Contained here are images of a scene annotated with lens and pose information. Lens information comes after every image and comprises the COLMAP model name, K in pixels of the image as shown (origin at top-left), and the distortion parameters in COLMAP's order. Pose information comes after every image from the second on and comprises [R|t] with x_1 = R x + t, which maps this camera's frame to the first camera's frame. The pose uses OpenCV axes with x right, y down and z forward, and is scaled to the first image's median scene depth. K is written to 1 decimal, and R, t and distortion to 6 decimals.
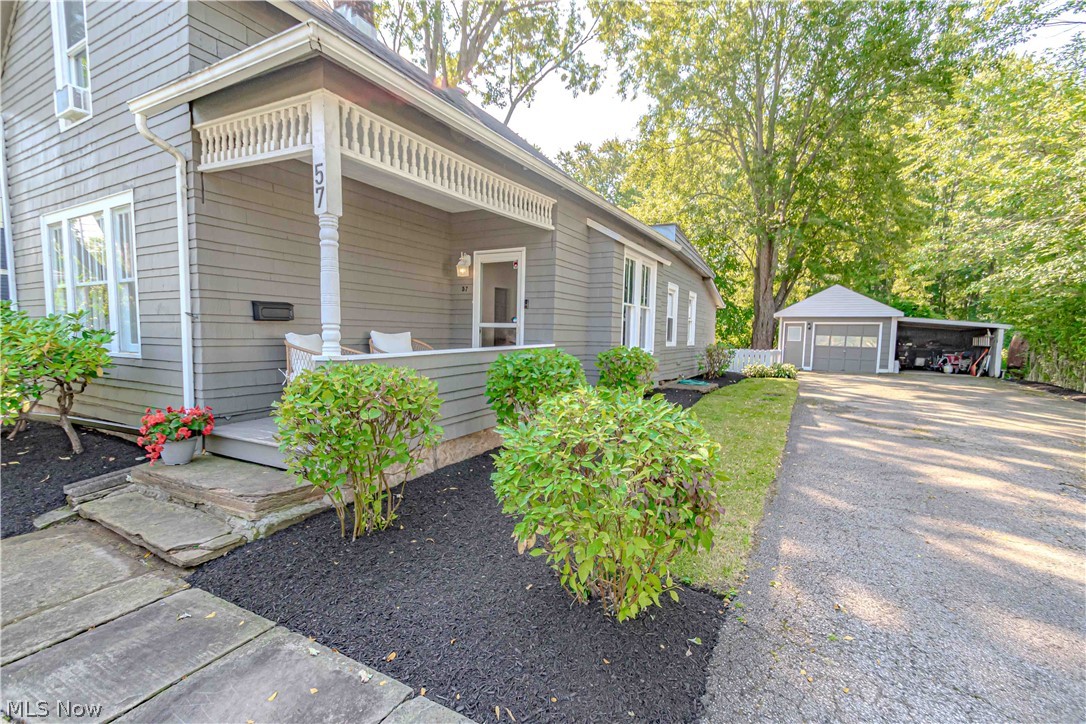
lens RADIAL K [[473.8, 0, 540.3], [0, 473.8, 367.5], [0, 0, 1]] dist [-0.000039, 0.000121]
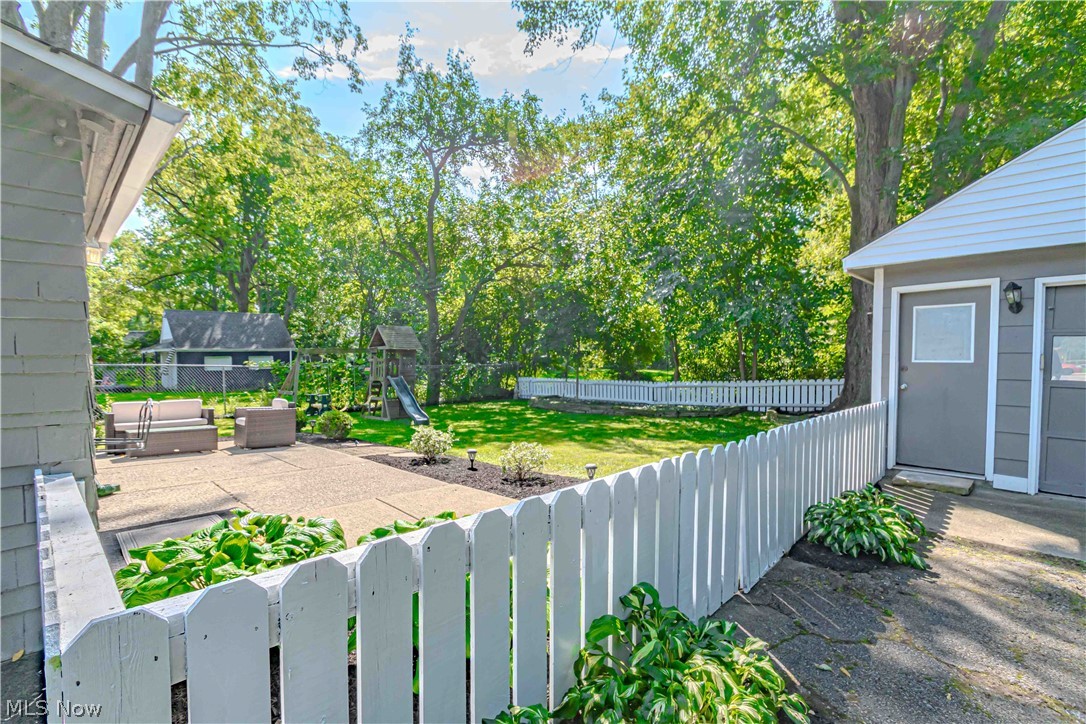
lens RADIAL K [[473.8, 0, 546.1], [0, 473.8, 364.6], [0, 0, 1]] dist [-0.000039, 0.000121]
pose [[0.966639, -0.005764, -0.256077, 0.398961], [-0.005073, 0.999120, -0.041641, -0.042062], [0.256092, 0.041551, 0.965759, 0.707491]]
